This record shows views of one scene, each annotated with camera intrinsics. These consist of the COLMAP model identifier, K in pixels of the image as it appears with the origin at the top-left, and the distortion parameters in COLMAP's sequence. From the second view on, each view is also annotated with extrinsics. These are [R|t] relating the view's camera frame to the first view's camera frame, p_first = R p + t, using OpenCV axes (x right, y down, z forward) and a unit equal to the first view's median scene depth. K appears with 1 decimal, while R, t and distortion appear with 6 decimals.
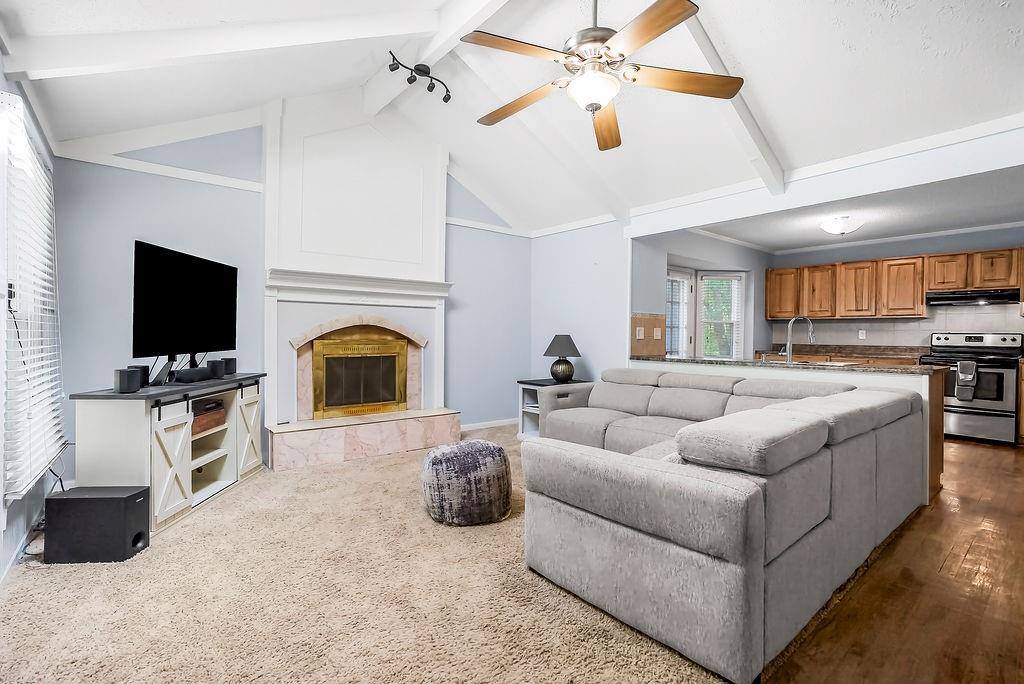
lens RADIAL K [[475.7, 0, 512.3], [0, 475.7, 339.1], [0, 0, 1]] dist [-0.001672, 0.001030]
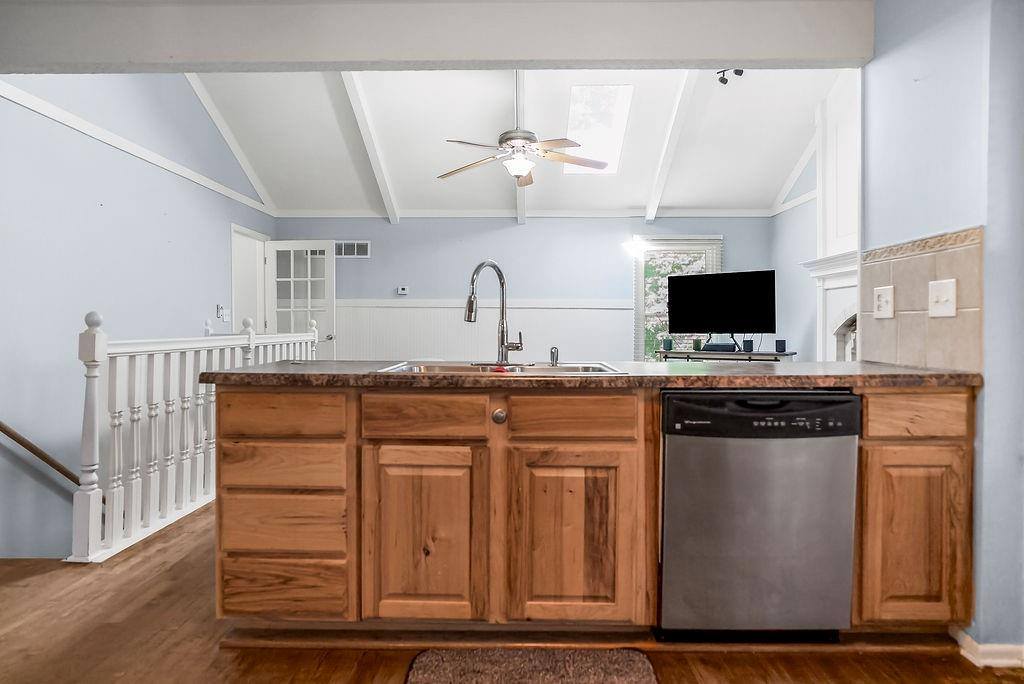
lens RADIAL K [[617.3, 0, 515.4], [0, 617.3, 335.3], [0, 0, 1]] dist [-0.008129, -0.000674]
pose [[-0.644949, 0.003188, -0.764219, 1.204324], [-0.010310, 0.999864, 0.012871, 0.014135], [0.764156, 0.016181, -0.644829, 1.615169]]
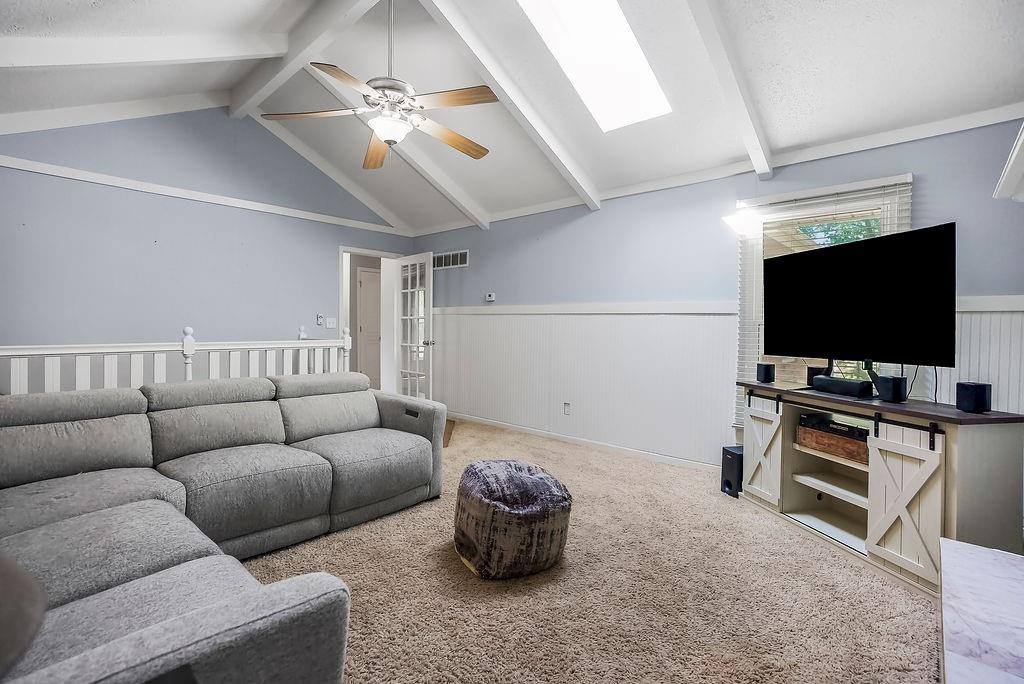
lens RADIAL K [[475.7, 0, 511.1], [0, 475.7, 337.6], [0, 0, 1]] dist [-0.001672, 0.001030]
pose [[-0.989736, -0.013987, -0.142224, 0.019720], [-0.018455, 0.999375, 0.030145, -0.021493], [0.141713, 0.032461, -0.989375, 1.558808]]
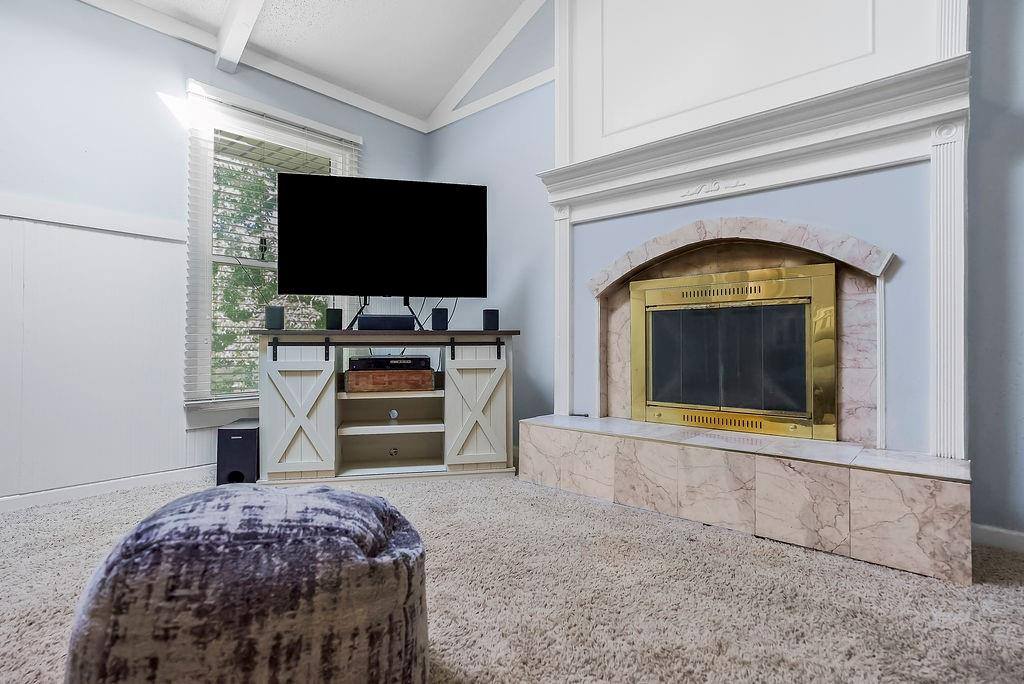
lens RADIAL K [[510.3, 0, 521.5], [0, 510.3, 343.4], [0, 0, 1]] dist [-0.027111, 0.000271]
pose [[0.163542, -0.010162, -0.986484, 0.216658], [-0.009117, 0.999889, -0.011811, 0.108074], [0.986494, 0.010926, 0.163432, 0.969008]]
